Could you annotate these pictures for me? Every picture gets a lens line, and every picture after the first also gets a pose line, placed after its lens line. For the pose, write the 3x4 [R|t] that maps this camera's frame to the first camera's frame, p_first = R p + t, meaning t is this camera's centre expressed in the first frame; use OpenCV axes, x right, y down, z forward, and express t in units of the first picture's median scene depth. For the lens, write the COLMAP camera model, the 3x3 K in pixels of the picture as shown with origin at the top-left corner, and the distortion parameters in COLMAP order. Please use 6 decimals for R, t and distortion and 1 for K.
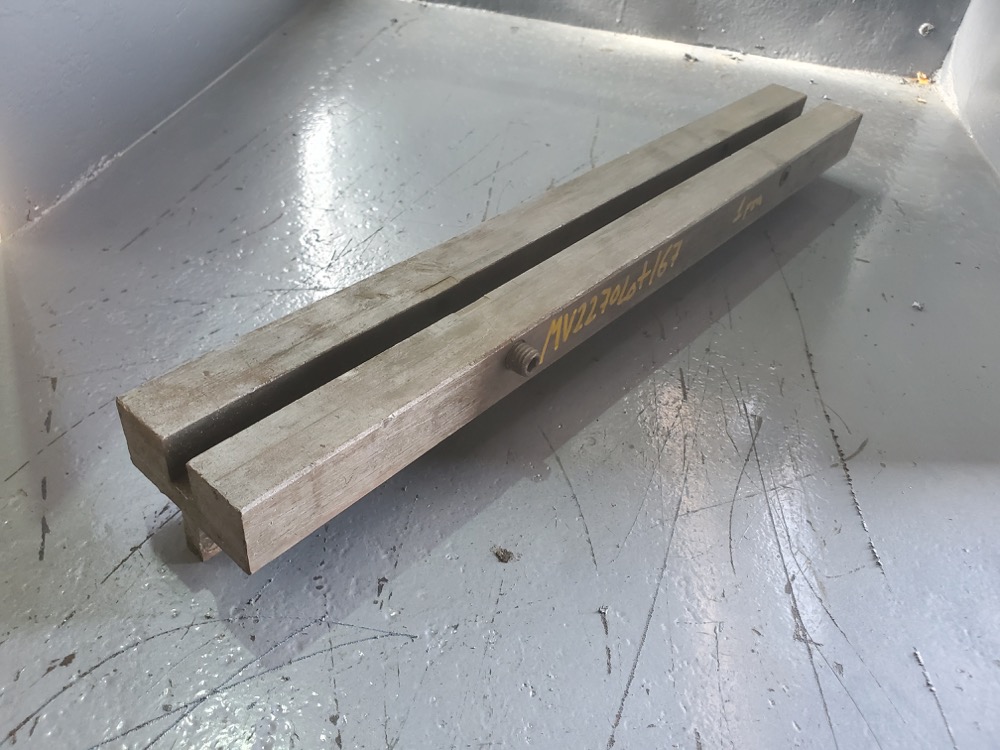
lens RADIAL K [[766.6, 0, 493.2], [0, 766.6, 374.6], [0, 0, 1]] dist [-0.014846, 0.005172]
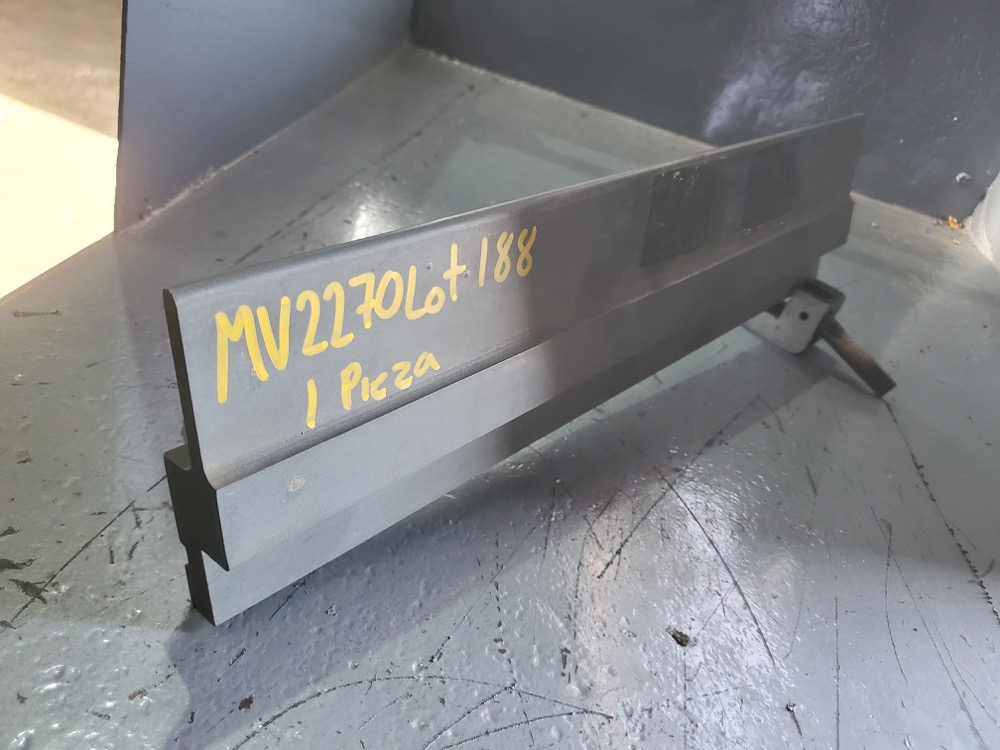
lens RADIAL K [[773.6, 0, 494.2], [0, 773.6, 376.3], [0, 0, 1]] dist [-0.079851, 0.105024]
pose [[0.987501, 0.137521, 0.076998, -0.226618], [-0.129038, 0.985954, -0.106034, 0.034629], [-0.090499, 0.094773, 0.991377, 0.043149]]
